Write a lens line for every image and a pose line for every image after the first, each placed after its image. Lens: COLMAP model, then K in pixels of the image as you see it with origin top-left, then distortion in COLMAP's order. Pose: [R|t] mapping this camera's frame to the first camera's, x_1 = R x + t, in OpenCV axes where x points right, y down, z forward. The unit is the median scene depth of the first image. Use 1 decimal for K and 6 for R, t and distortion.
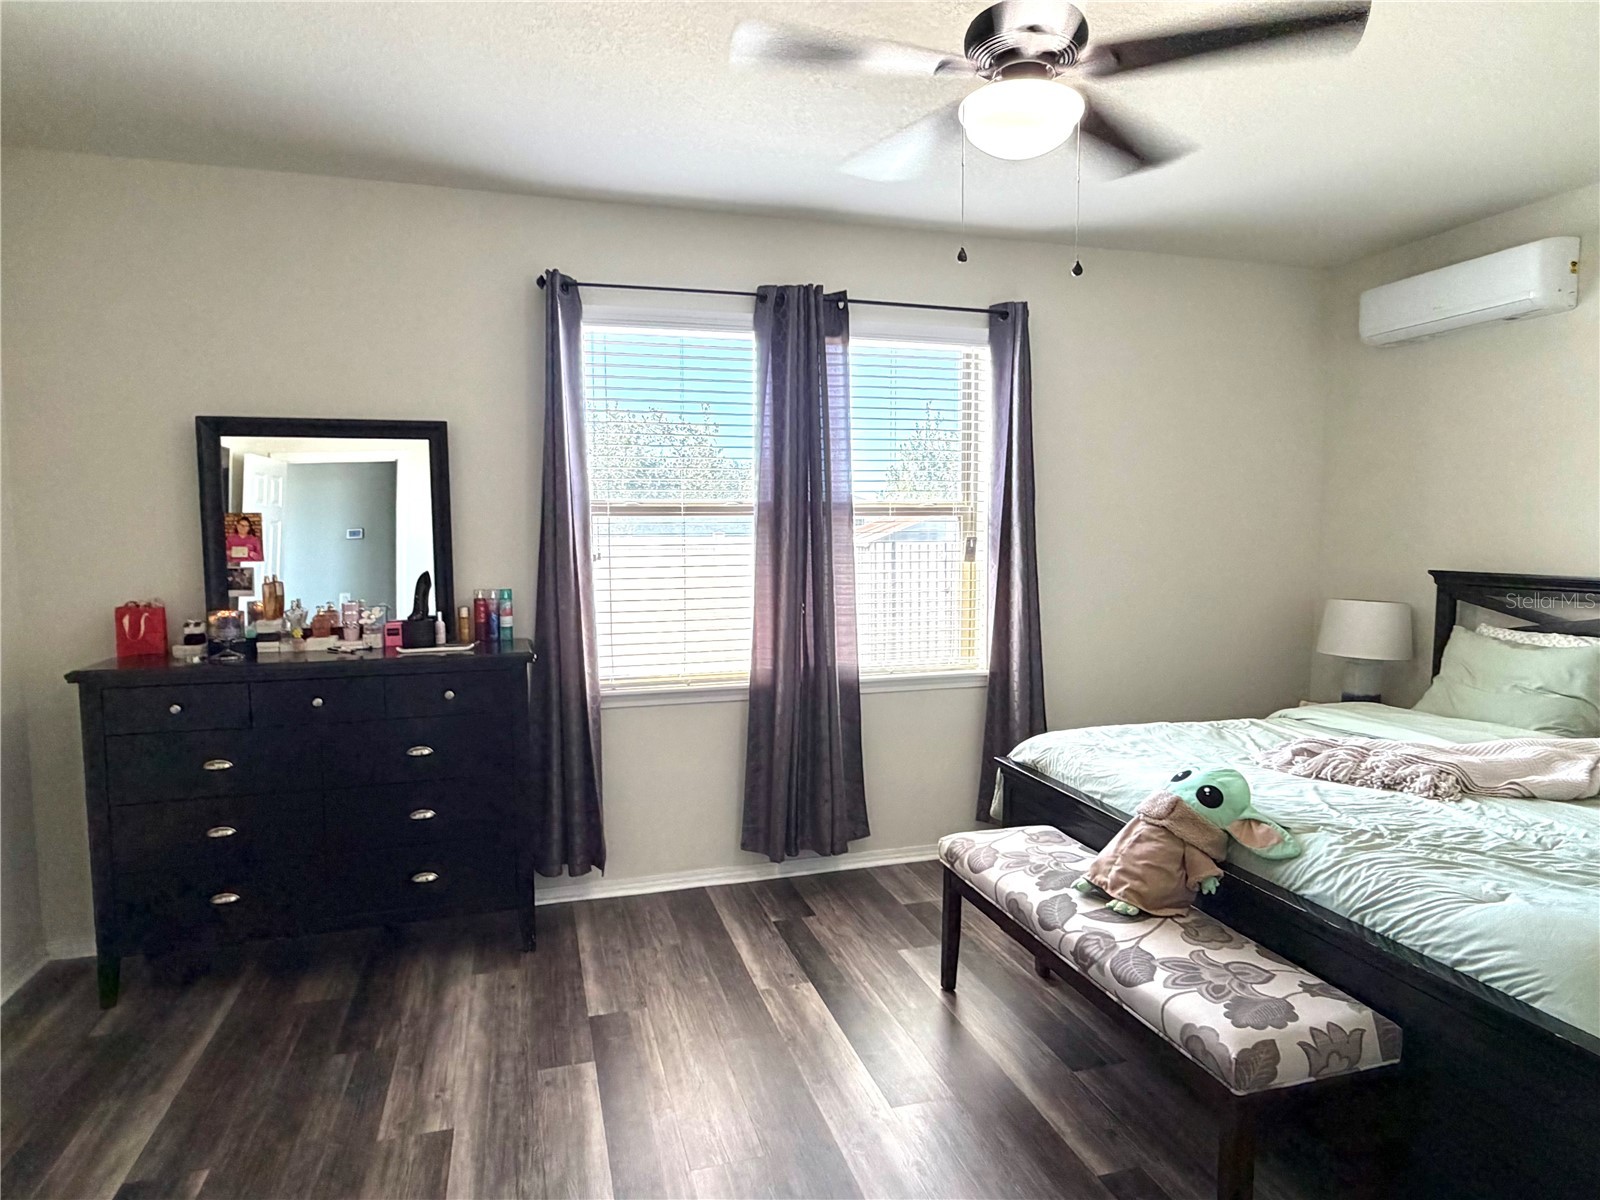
lens RADIAL K [[927.7, 0, 800.0], [0, 927.7, 600.0], [0, 0, 1]] dist [-0.002449, -0.000301]
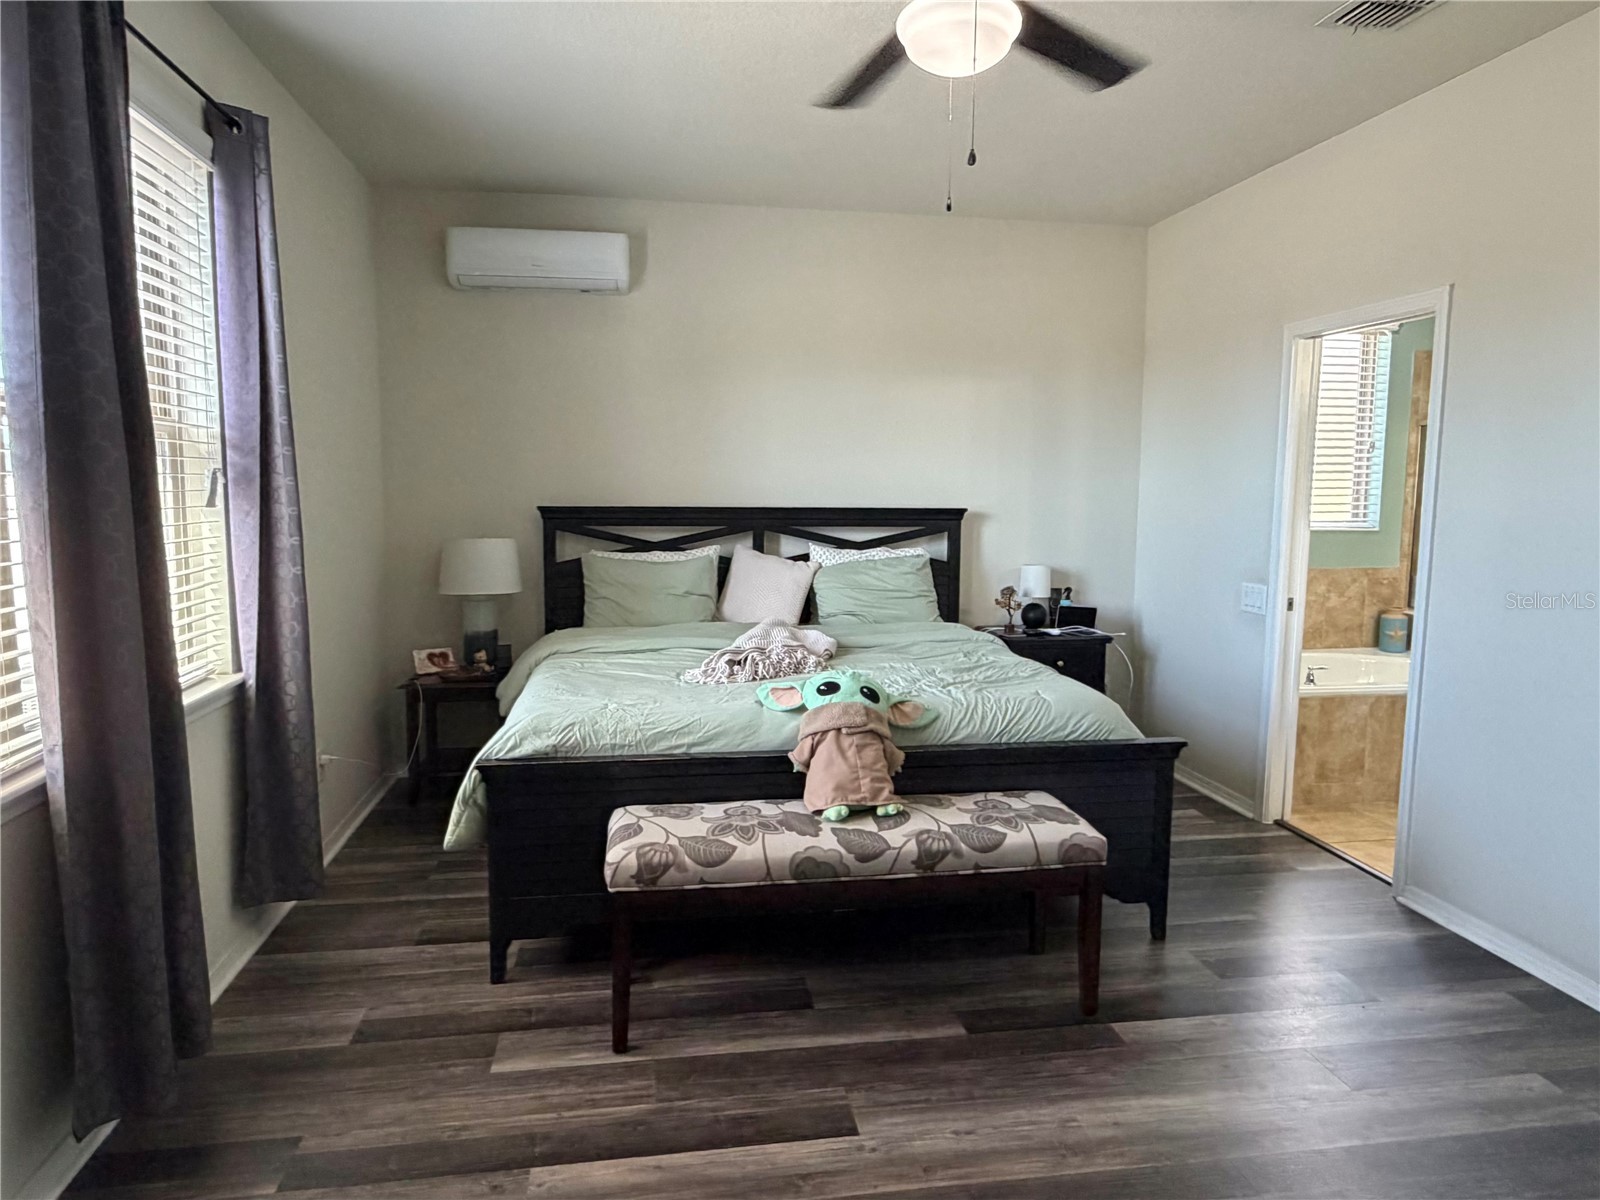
lens RADIAL K [[987.8, 0, 800.0], [0, 987.8, 600.0], [0, 0, 1]] dist [0.002831, 0.000666]
pose [[0.139469, -0.110506, 0.984041, -0.746493], [0.071975, 0.992256, 0.101227, -0.031697], [-0.987607, 0.056708, 0.146342, 0.900054]]
